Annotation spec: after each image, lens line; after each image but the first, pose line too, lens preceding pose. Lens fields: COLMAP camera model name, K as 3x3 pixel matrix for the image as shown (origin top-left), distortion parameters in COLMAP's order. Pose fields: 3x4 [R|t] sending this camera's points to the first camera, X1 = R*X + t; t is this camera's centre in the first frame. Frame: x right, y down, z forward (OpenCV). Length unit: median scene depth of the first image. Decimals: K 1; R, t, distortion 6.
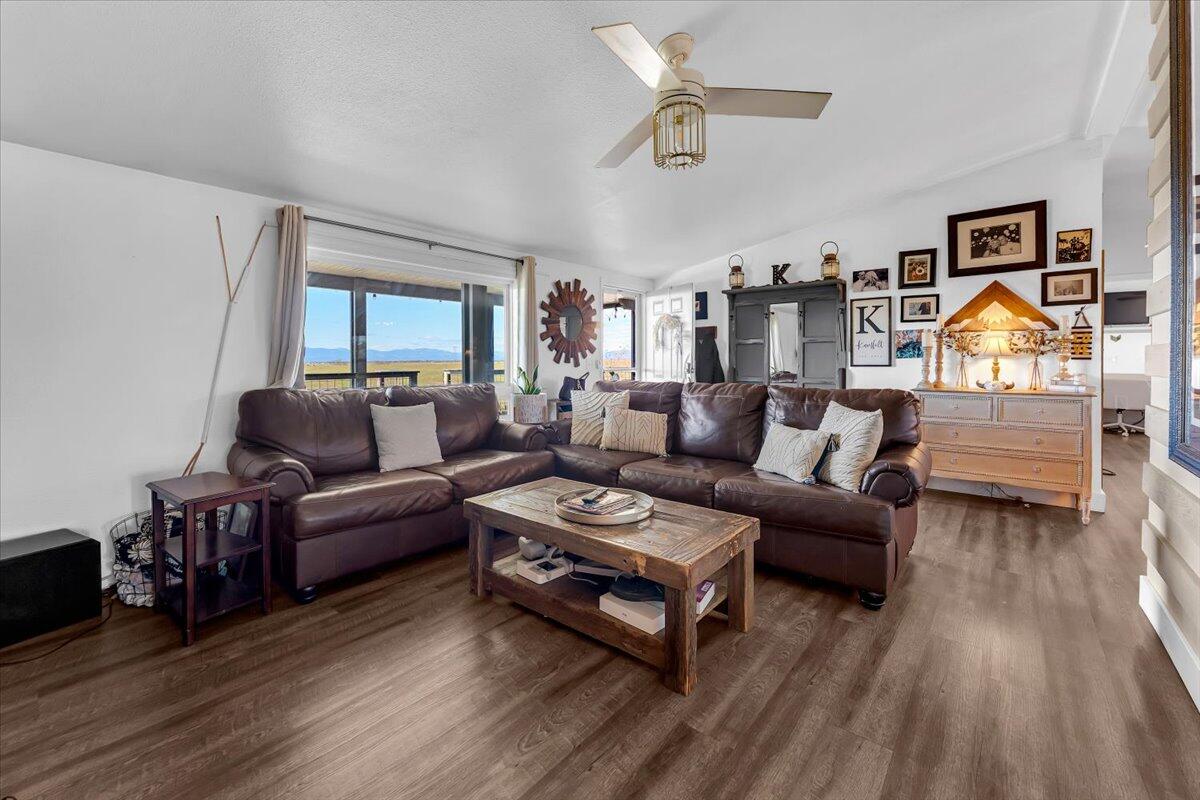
lens RADIAL K [[491.9, 0, 573.5], [0, 491.9, 367.1], [0, 0, 1]] dist [-0.010136, -0.000217]
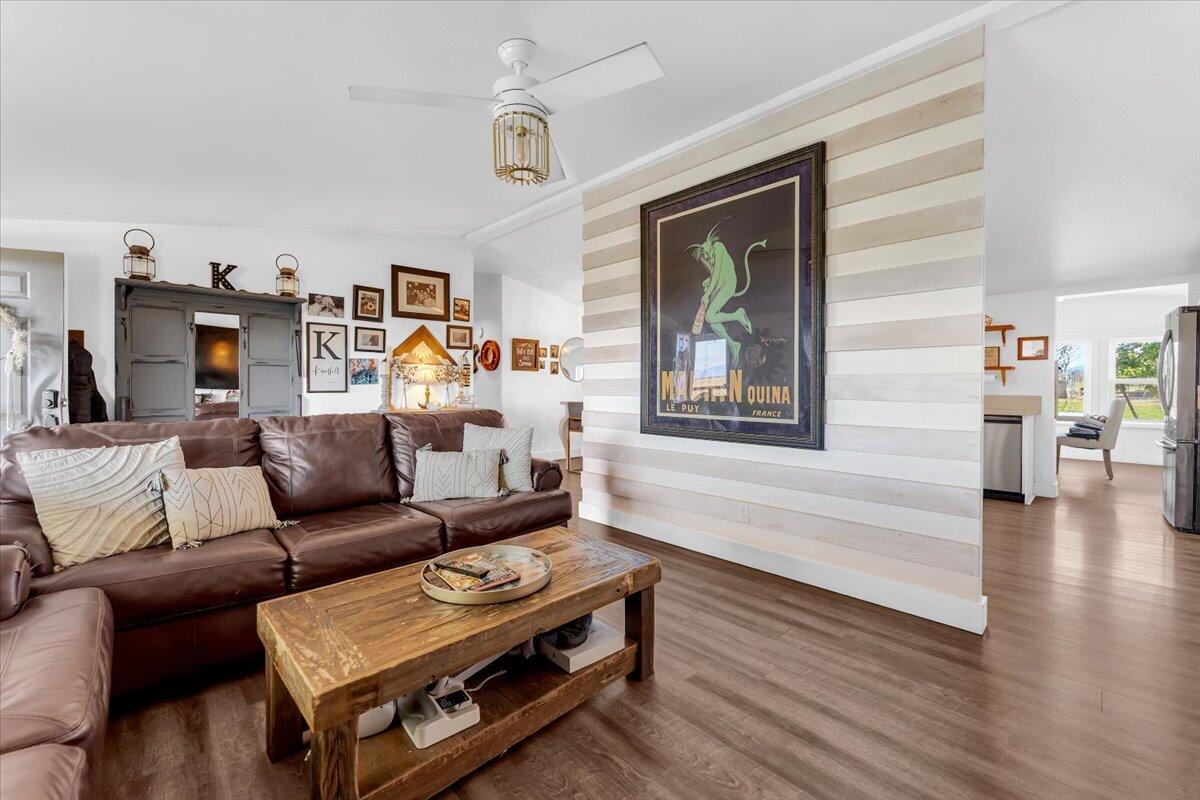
lens RADIAL K [[491.9, 0, 598.1], [0, 491.9, 390.1], [0, 0, 1]] dist [-0.010136, -0.000217]
pose [[0.072910, -0.004480, 0.997328, -0.366705], [0.010006, 0.999943, 0.003760, -0.004520], [-0.997288, 0.009706, 0.072950, 0.402133]]
